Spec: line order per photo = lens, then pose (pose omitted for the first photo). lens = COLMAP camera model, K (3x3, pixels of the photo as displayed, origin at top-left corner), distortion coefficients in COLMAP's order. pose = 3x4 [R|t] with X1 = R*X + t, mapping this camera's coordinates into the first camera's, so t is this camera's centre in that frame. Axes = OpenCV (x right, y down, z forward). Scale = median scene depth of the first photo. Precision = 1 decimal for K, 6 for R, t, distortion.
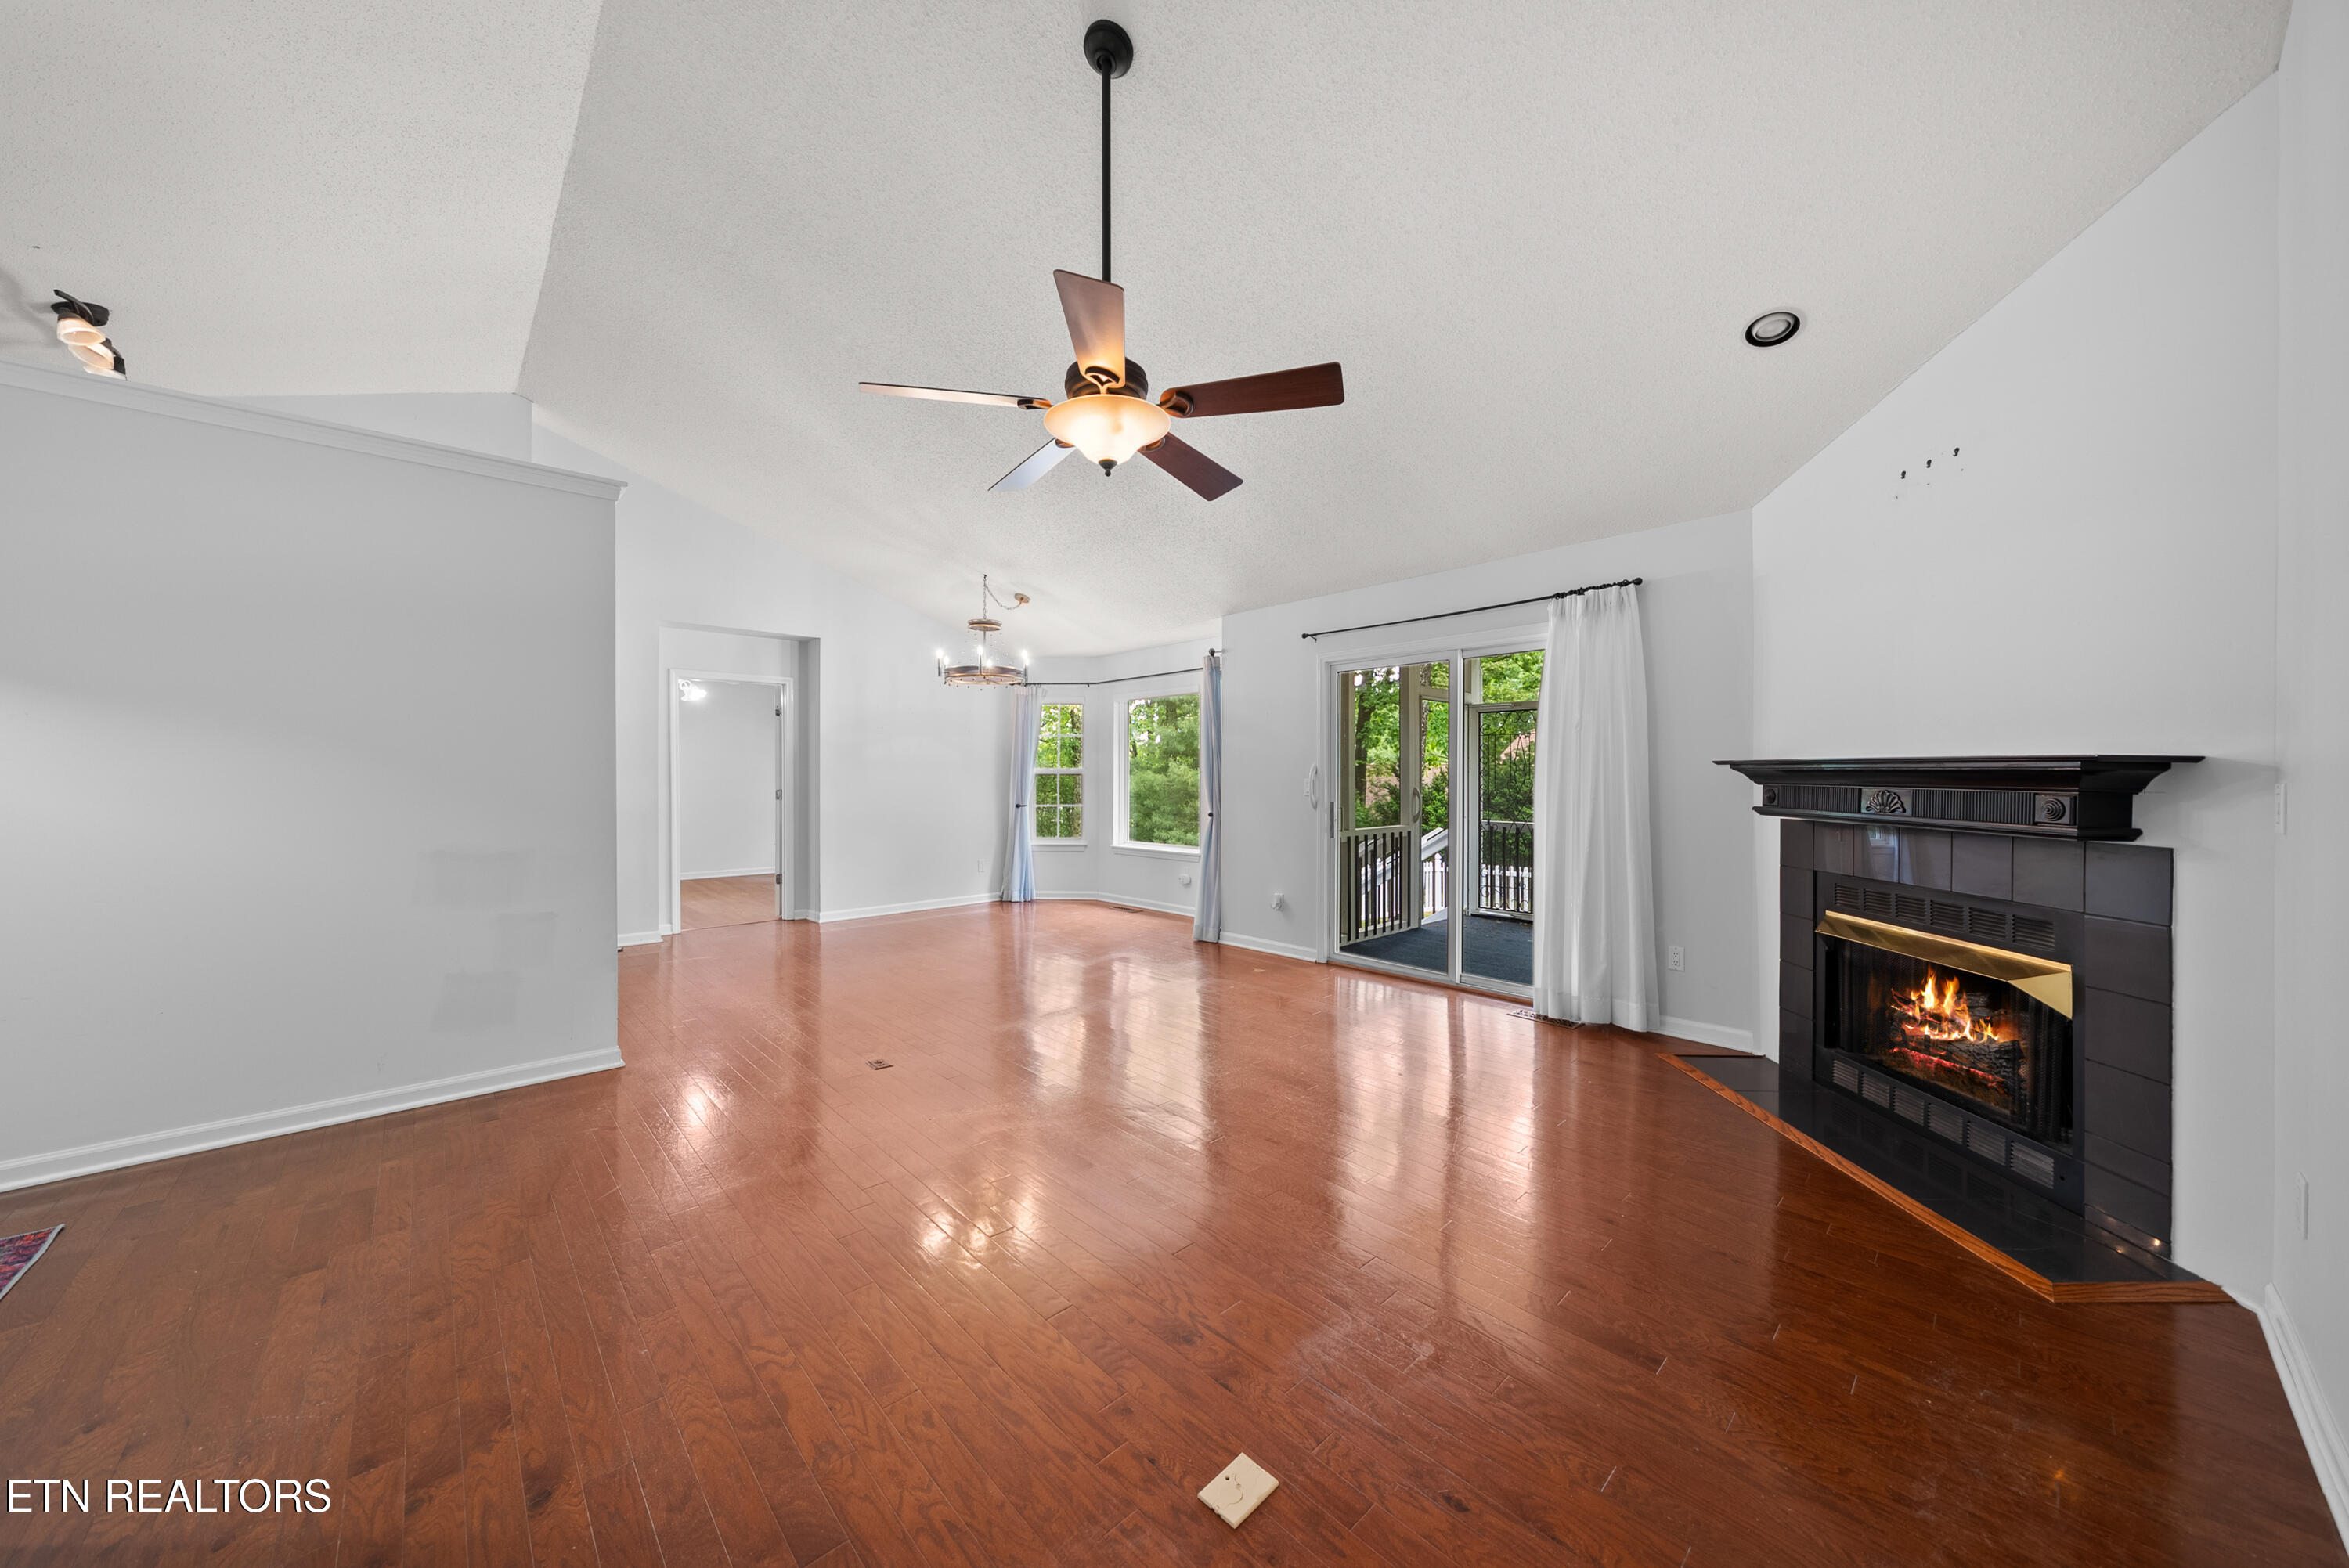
lens RADIAL K [[809.9, 0, 1174.4], [0, 809.9, 781.7], [0, 0, 1]] dist [-0.003672, -0.000255]
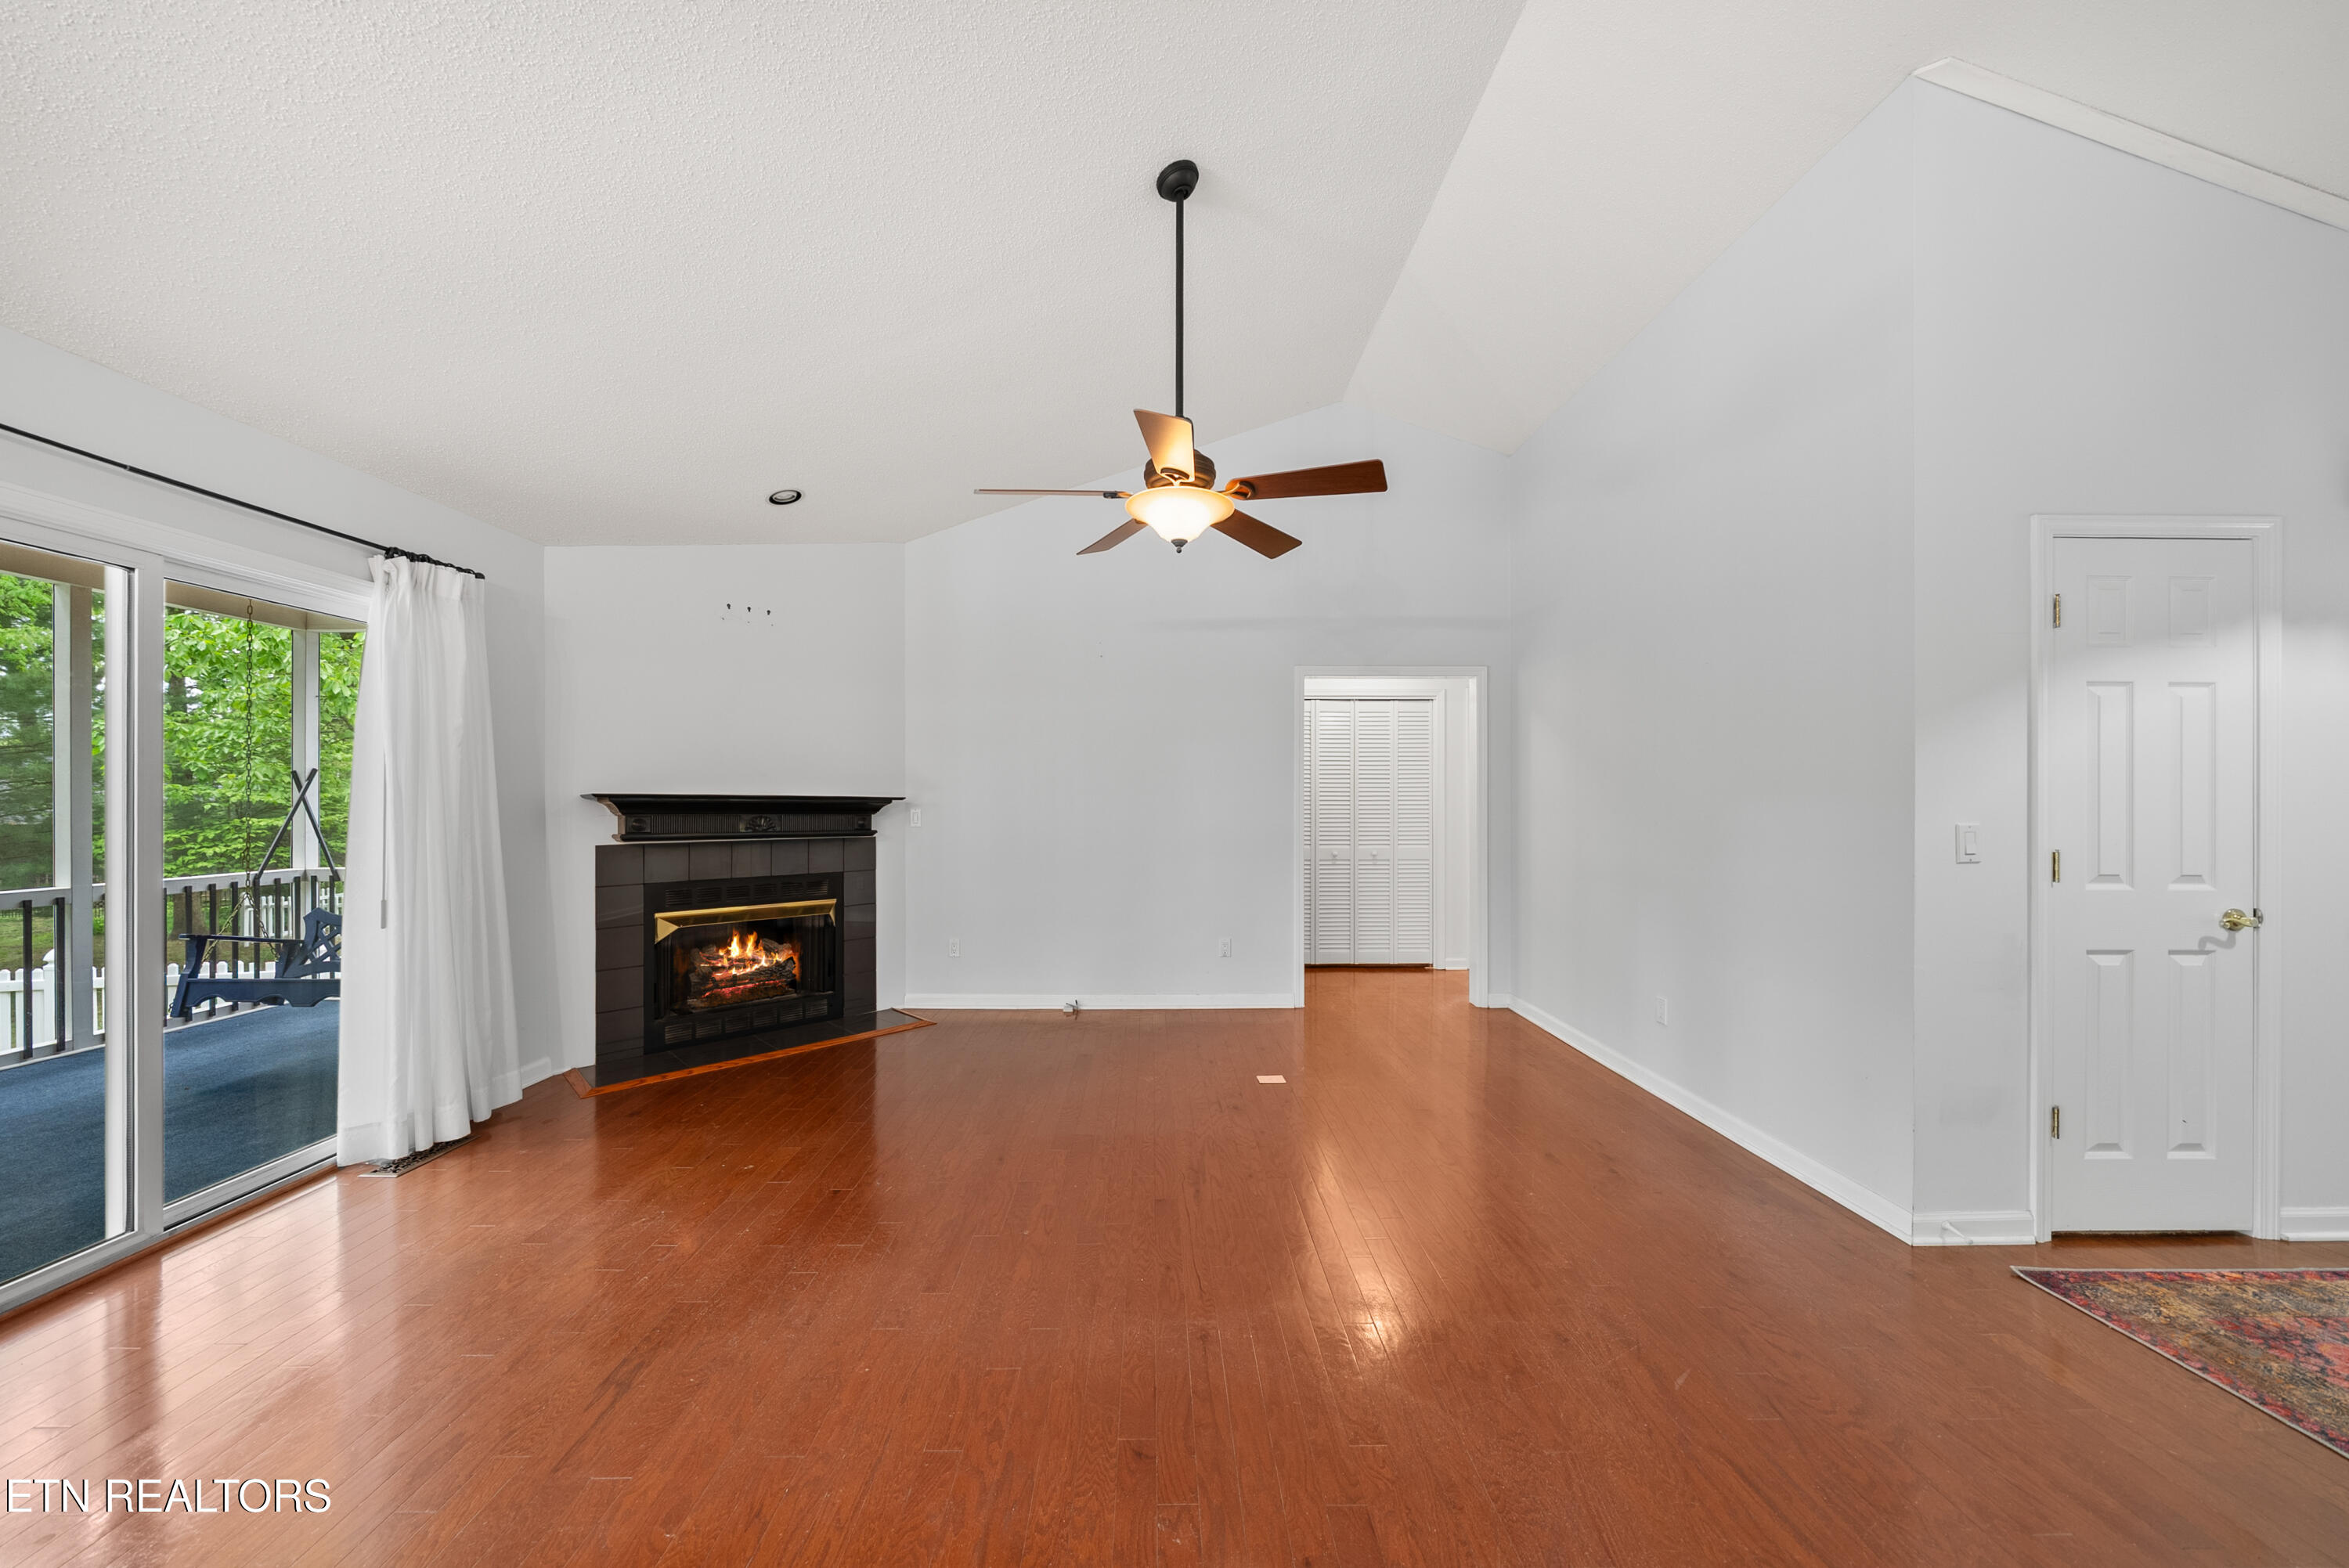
lens RADIAL K [[816.6, 0, 1161.4], [0, 816.6, 794.4], [0, 0, 1]] dist [-0.001650, -0.000028]
pose [[-0.738930, 0.003265, 0.673774, -0.519661], [0.002600, 0.999995, -0.001994, -0.017986], [-0.673777, 0.000279, -0.738935, 1.146201]]
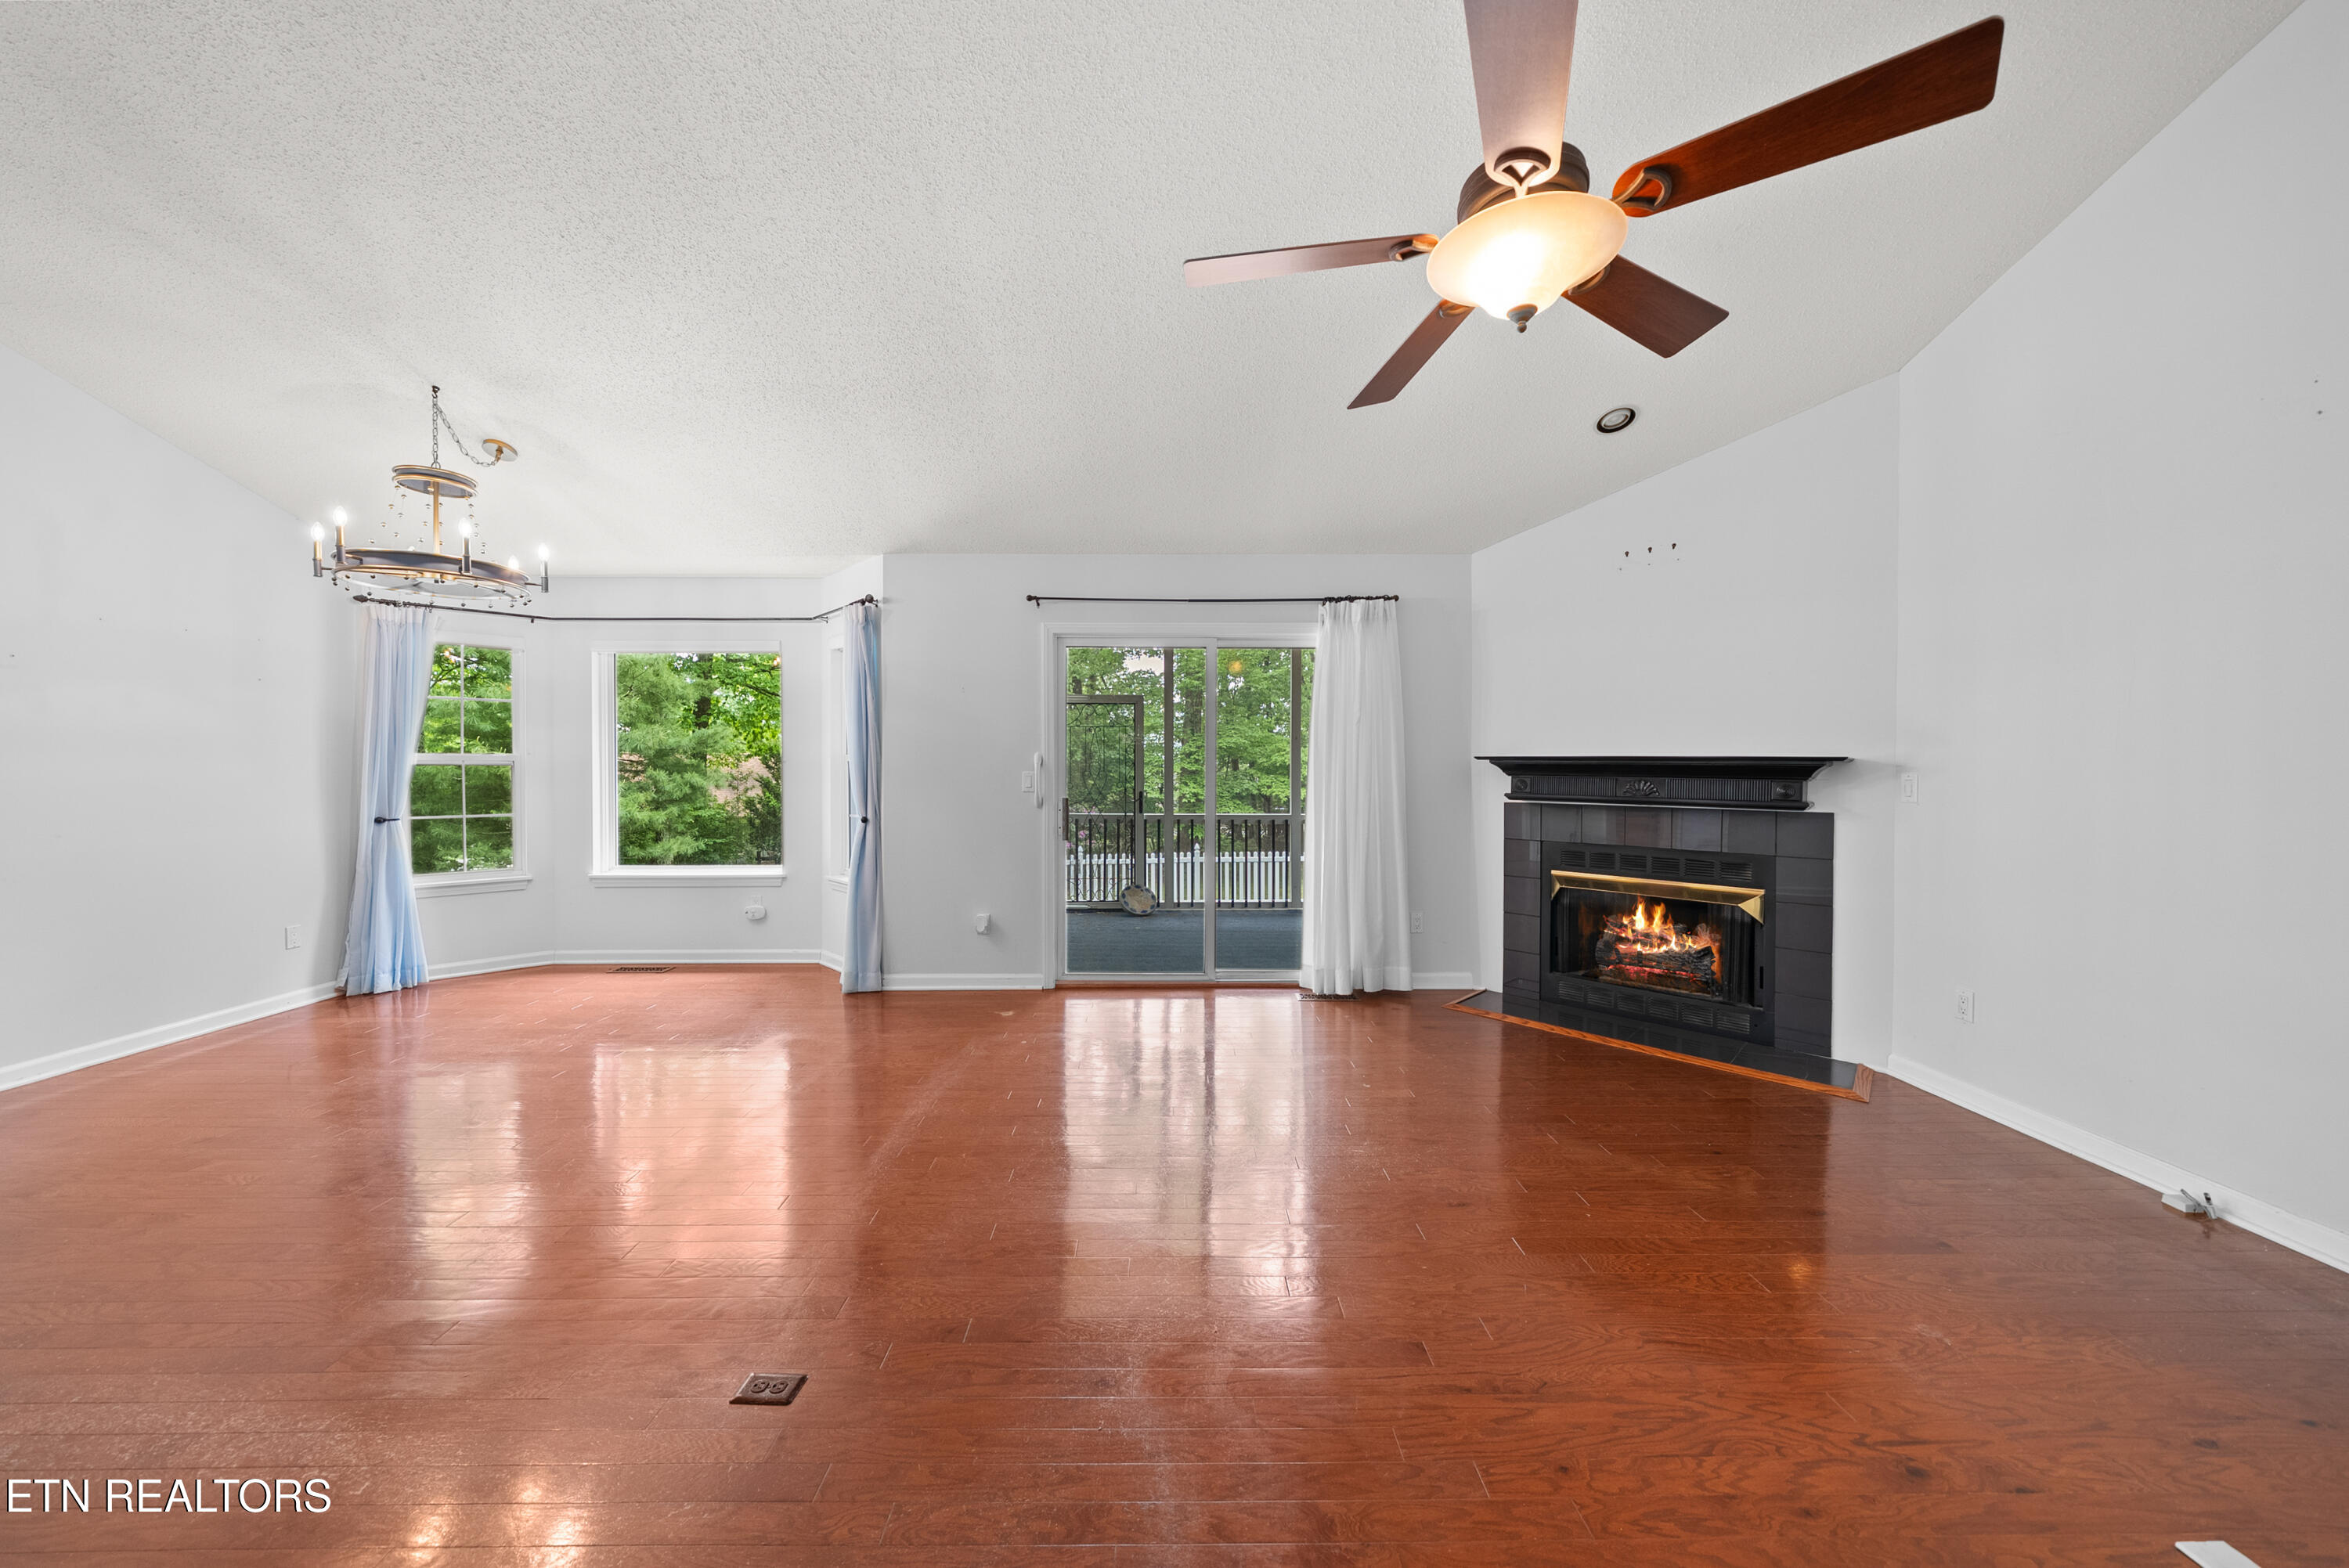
lens RADIAL K [[809.9, 0, 1174.4], [0, 809.9, 781.7], [0, 0, 1]] dist [-0.003672, -0.000255]
pose [[0.673897, -0.011948, 0.738728, -0.482032], [0.002871, 0.999904, 0.013554, -0.005063], [-0.738819, -0.007013, 0.673867, 0.458427]]
